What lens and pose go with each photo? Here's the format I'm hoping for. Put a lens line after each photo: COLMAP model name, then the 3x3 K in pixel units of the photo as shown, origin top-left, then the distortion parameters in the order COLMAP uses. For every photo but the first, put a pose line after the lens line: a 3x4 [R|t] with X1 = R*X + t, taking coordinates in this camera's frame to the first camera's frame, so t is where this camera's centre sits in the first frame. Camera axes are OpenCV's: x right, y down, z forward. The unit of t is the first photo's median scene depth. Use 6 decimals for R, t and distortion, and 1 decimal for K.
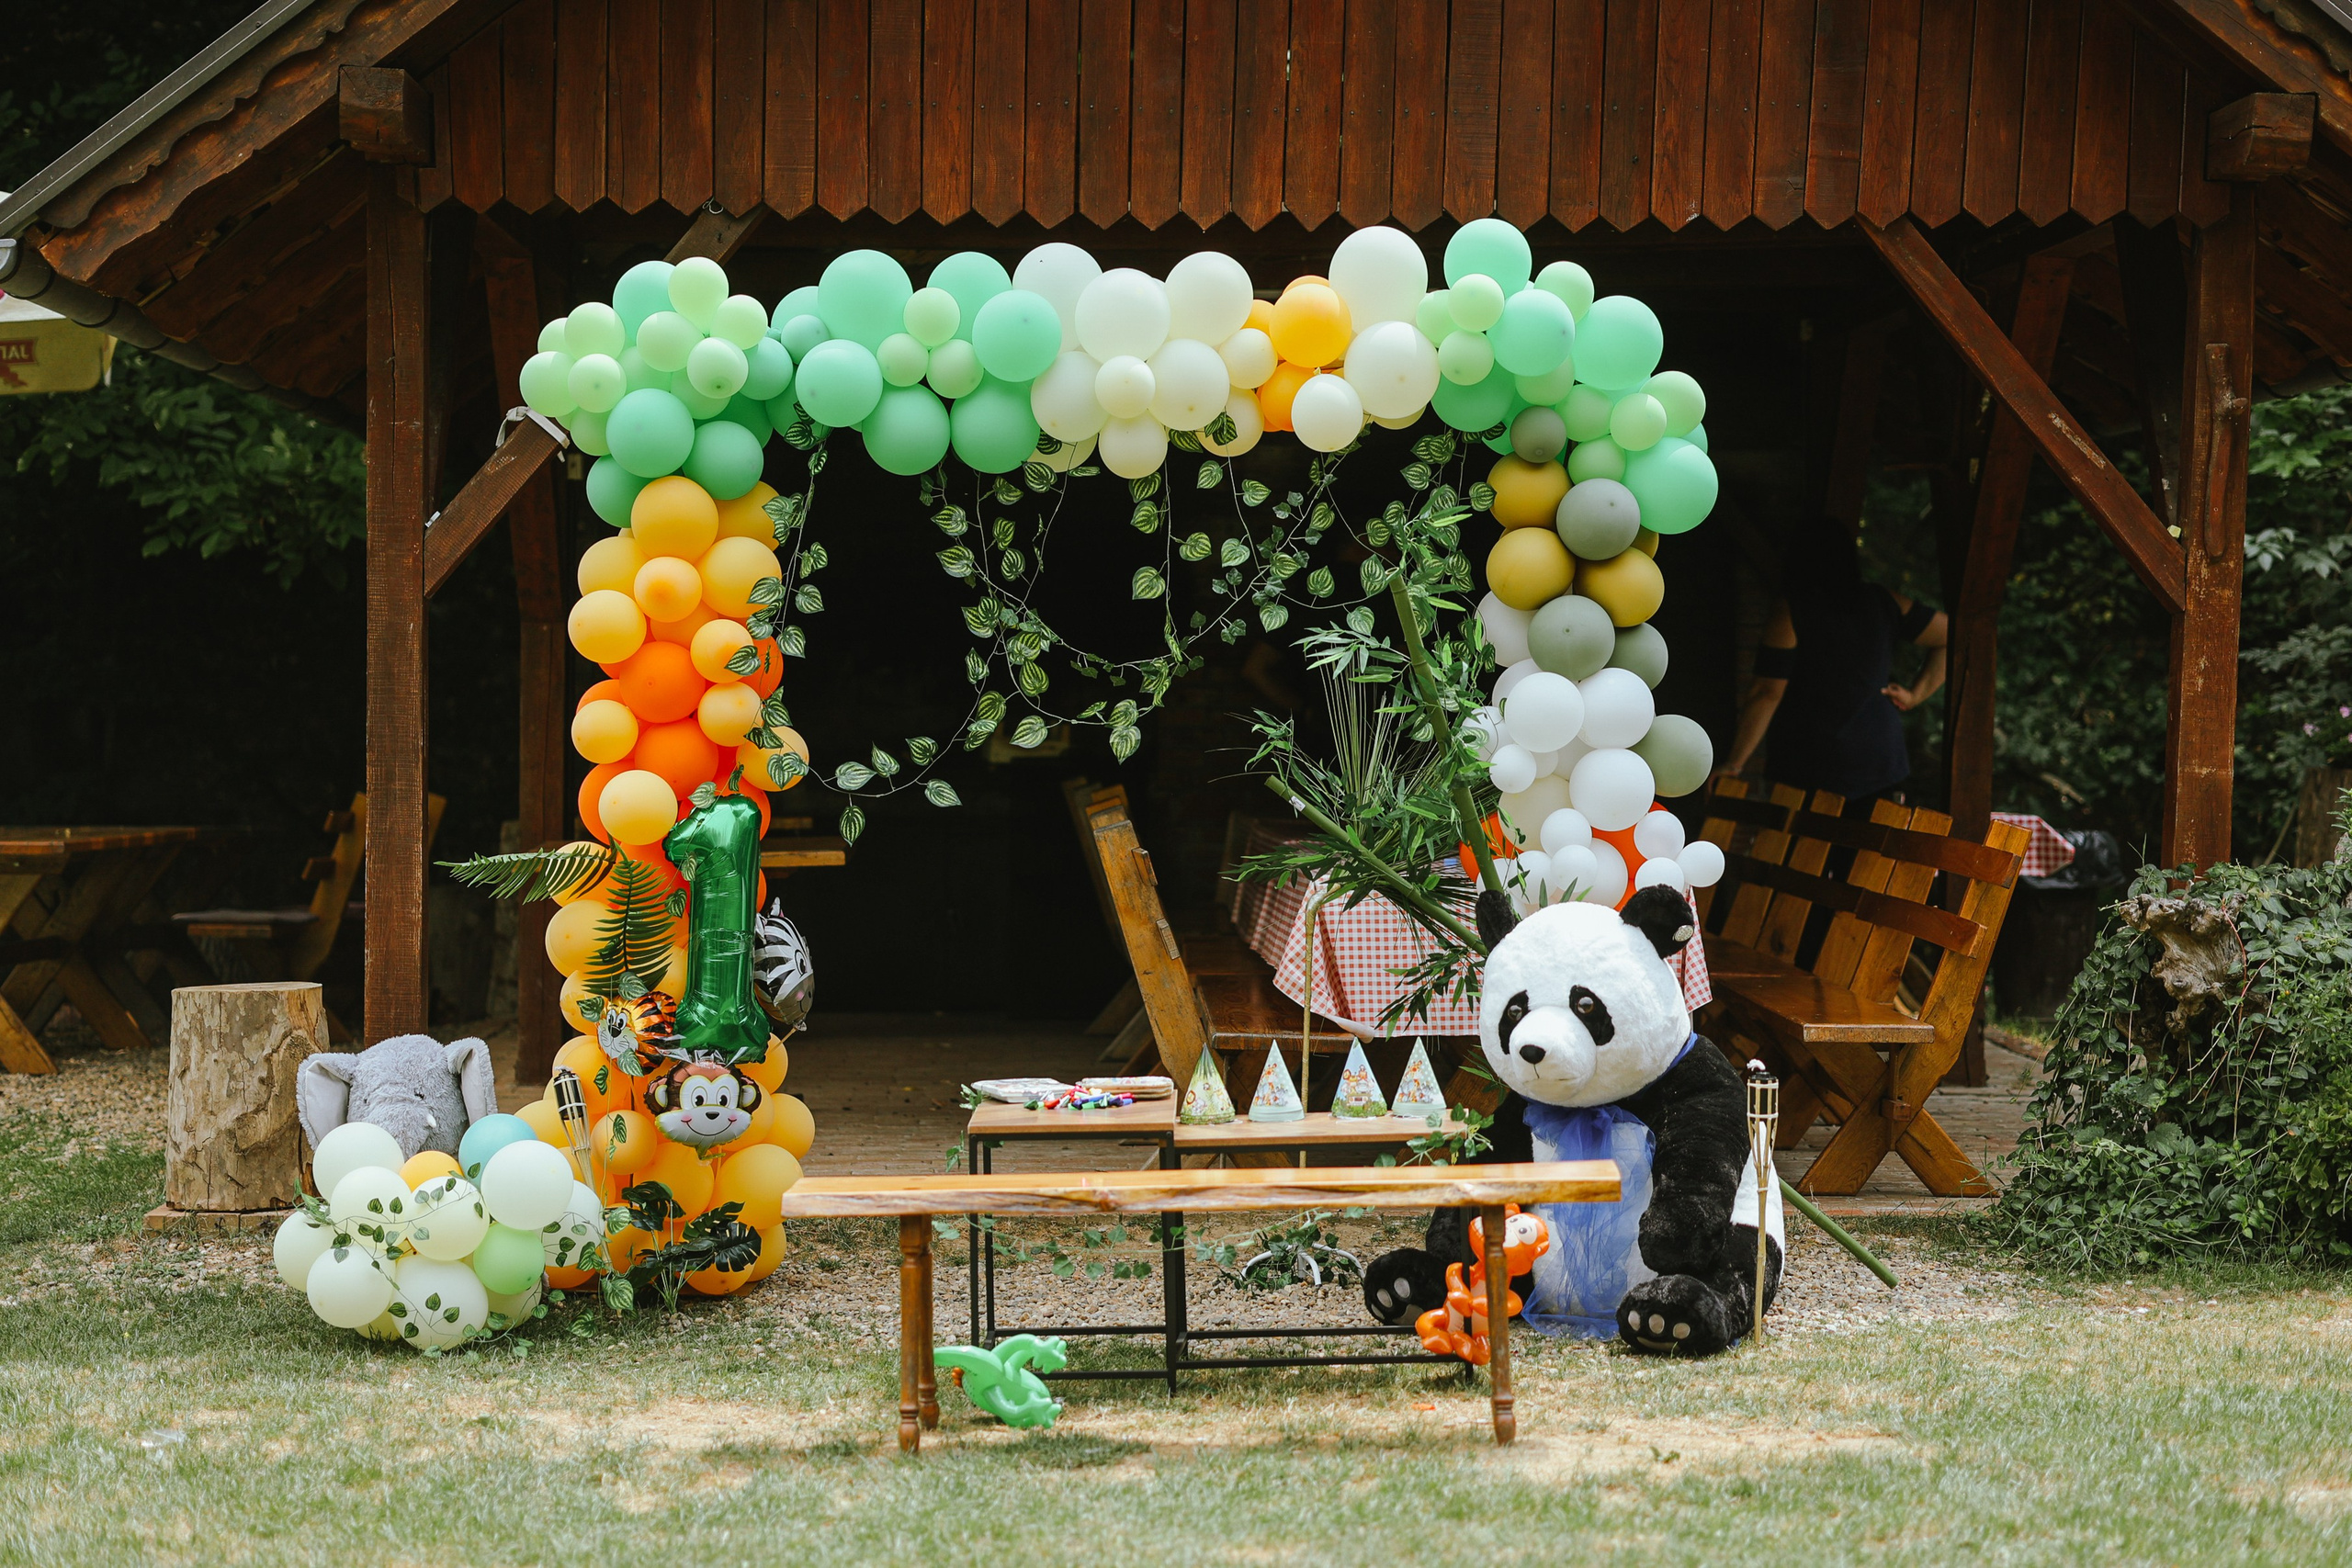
lens RADIAL K [[5468.5, 0, 1176.0], [0, 5468.5, 784.0], [0, 0, 1]] dist [0.227436, -0.370426]
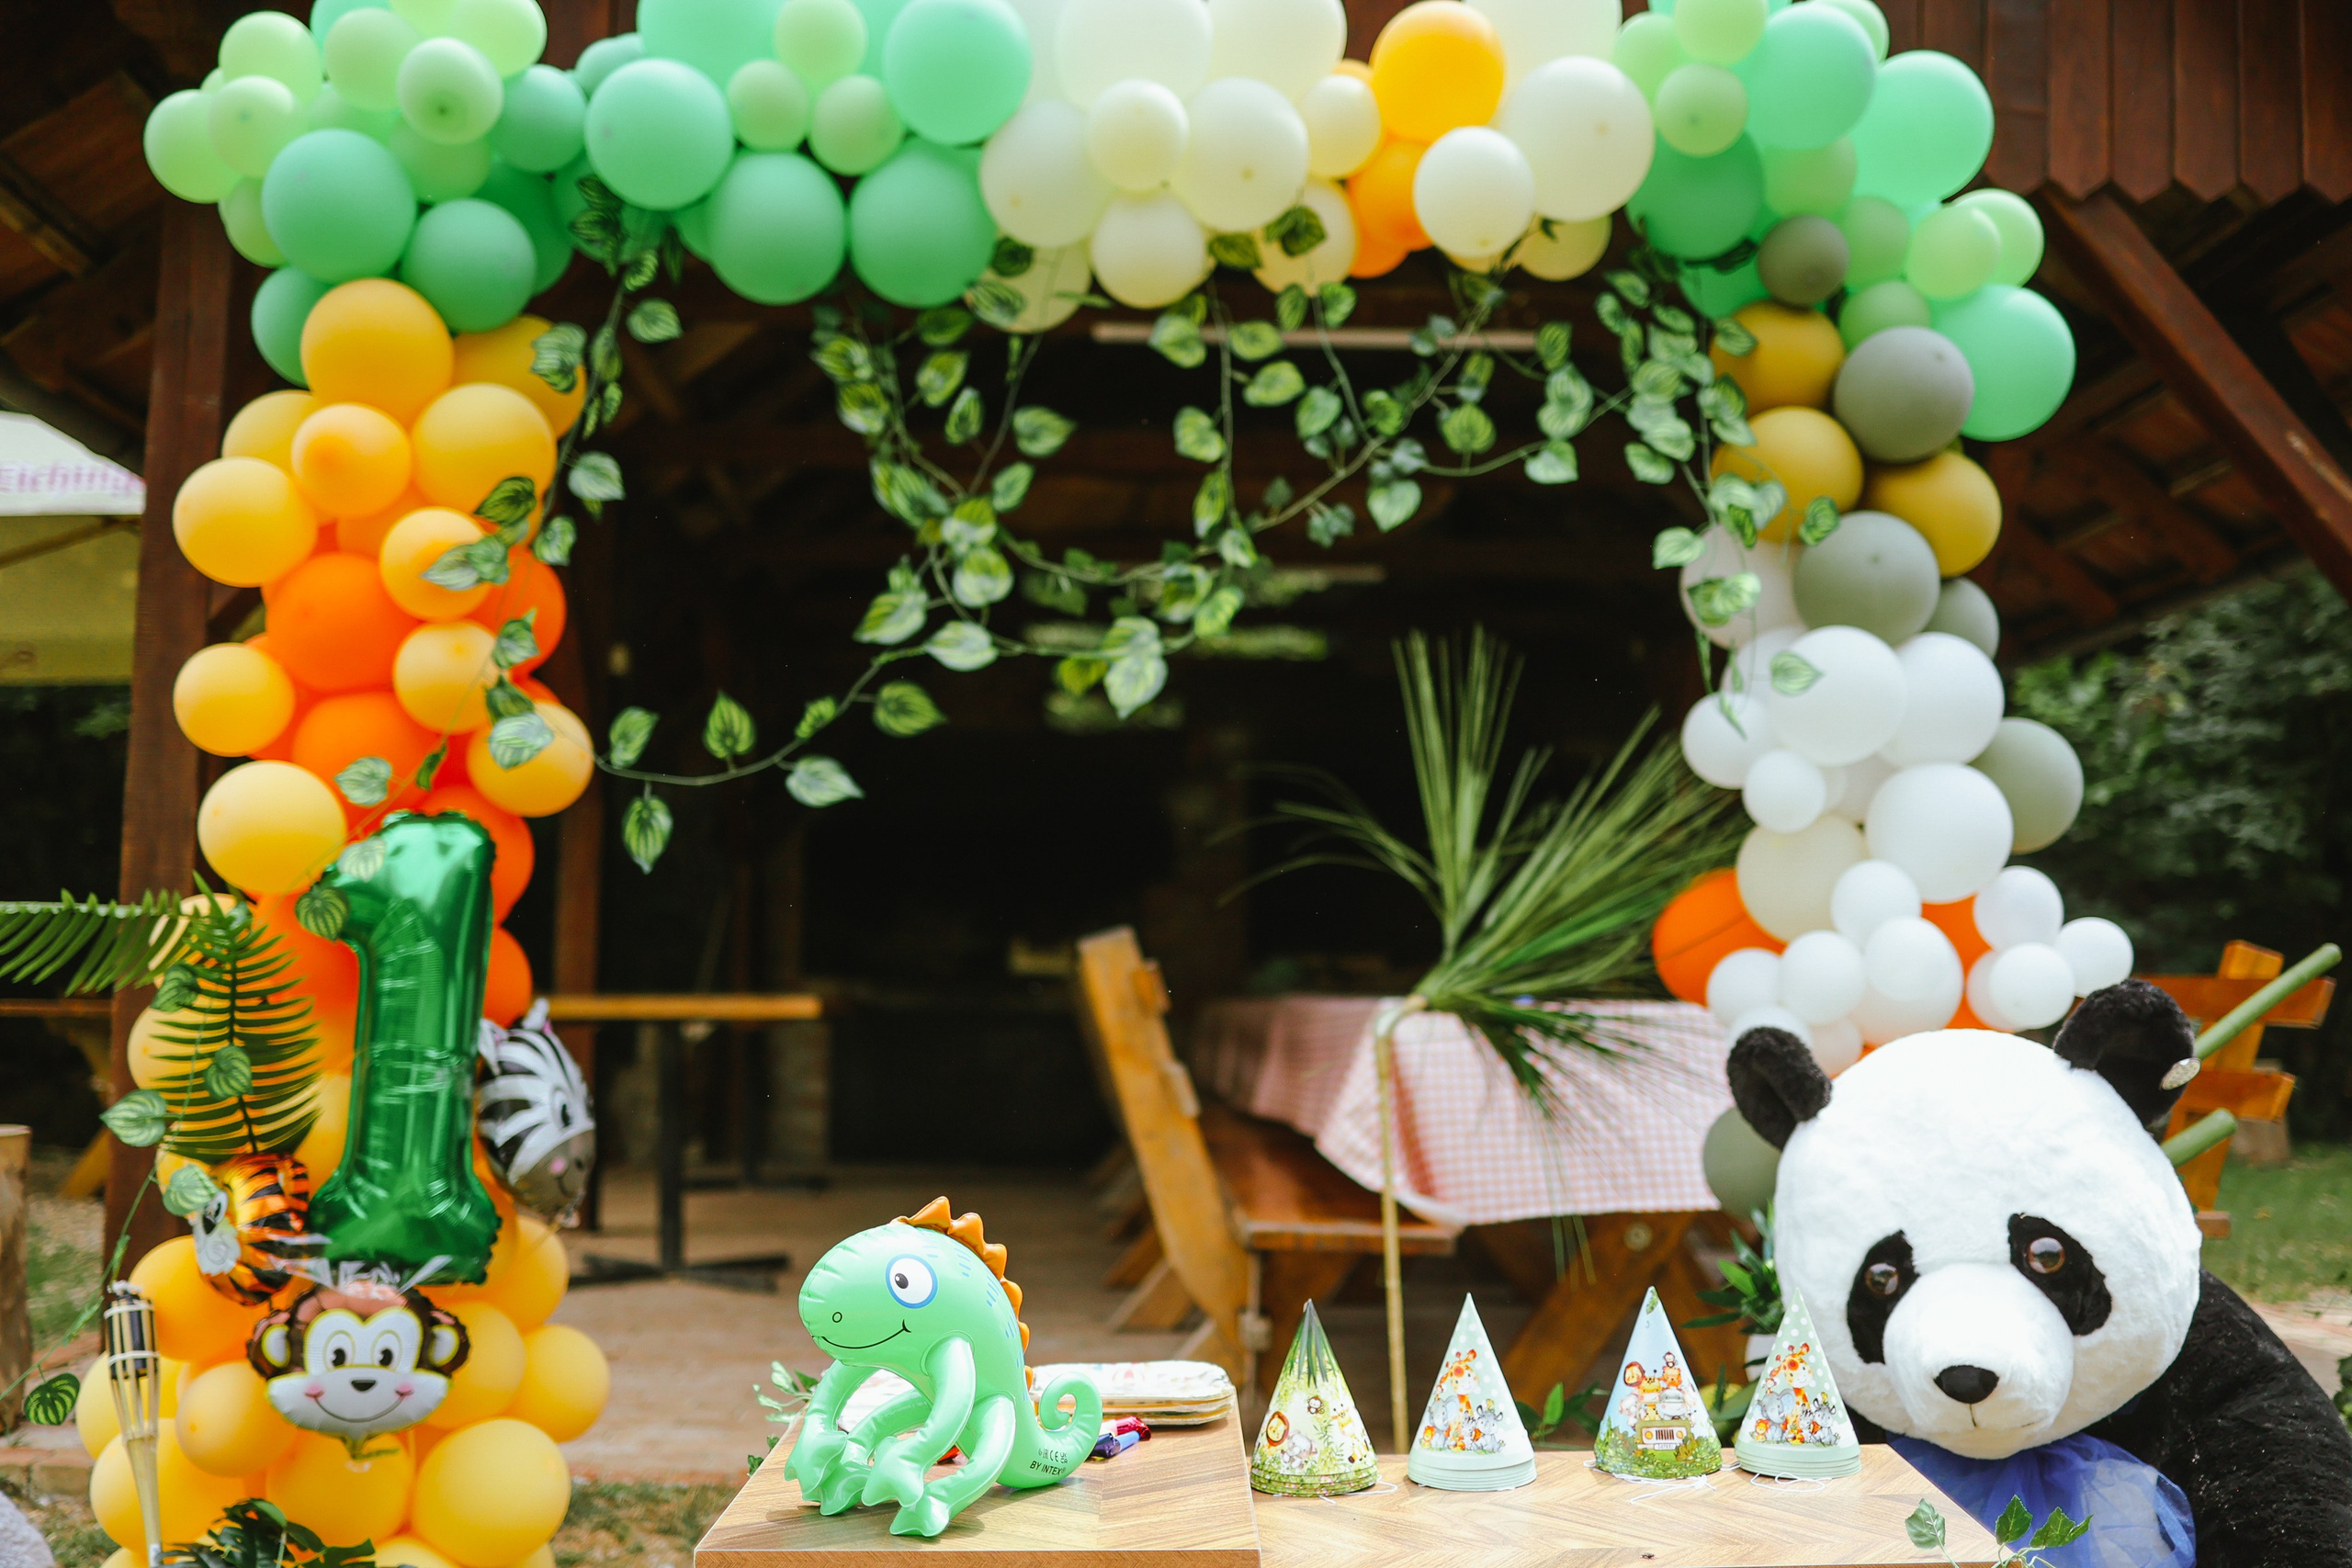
lens RADIAL K [[2272.4, 0, 1138.2], [0, 2272.4, 773.0], [0, 0, 1]] dist [-0.075905, 0.021963]
pose [[0.999922, 0.012465, 0.000844, -0.008265], [-0.012260, 0.992014, -0.125530, 0.026859], [-0.002402, 0.125510, 0.992089, 0.764675]]
